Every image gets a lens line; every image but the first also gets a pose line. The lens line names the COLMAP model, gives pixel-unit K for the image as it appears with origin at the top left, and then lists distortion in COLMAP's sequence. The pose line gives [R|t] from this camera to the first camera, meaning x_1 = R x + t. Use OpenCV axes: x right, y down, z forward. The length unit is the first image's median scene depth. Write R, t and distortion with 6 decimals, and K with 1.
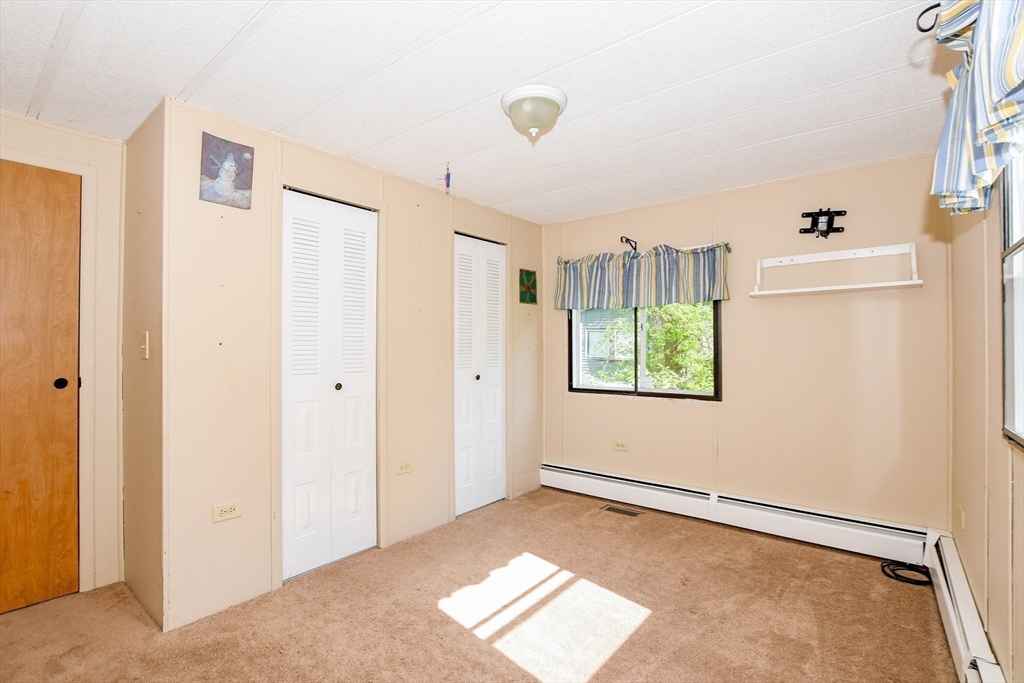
lens RADIAL K [[452.4, 0, 509.5], [0, 452.4, 345.0], [0, 0, 1]] dist [-0.030879, 0.004785]
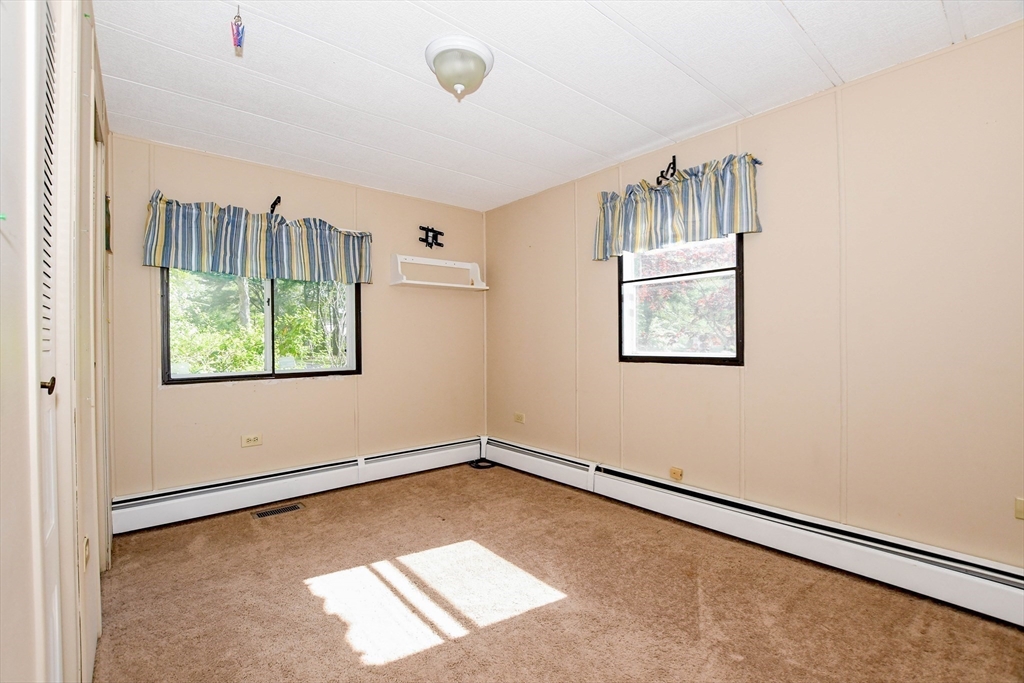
lens RADIAL K [[452.4, 0, 481.3], [0, 452.4, 340.5], [0, 0, 1]] dist [-0.030879, 0.004785]
pose [[0.238339, -0.001209, 0.971181, -0.634081], [-0.001686, 0.999997, 0.001658, 0.046400], [-0.971181, -0.002033, 0.238336, 0.518244]]
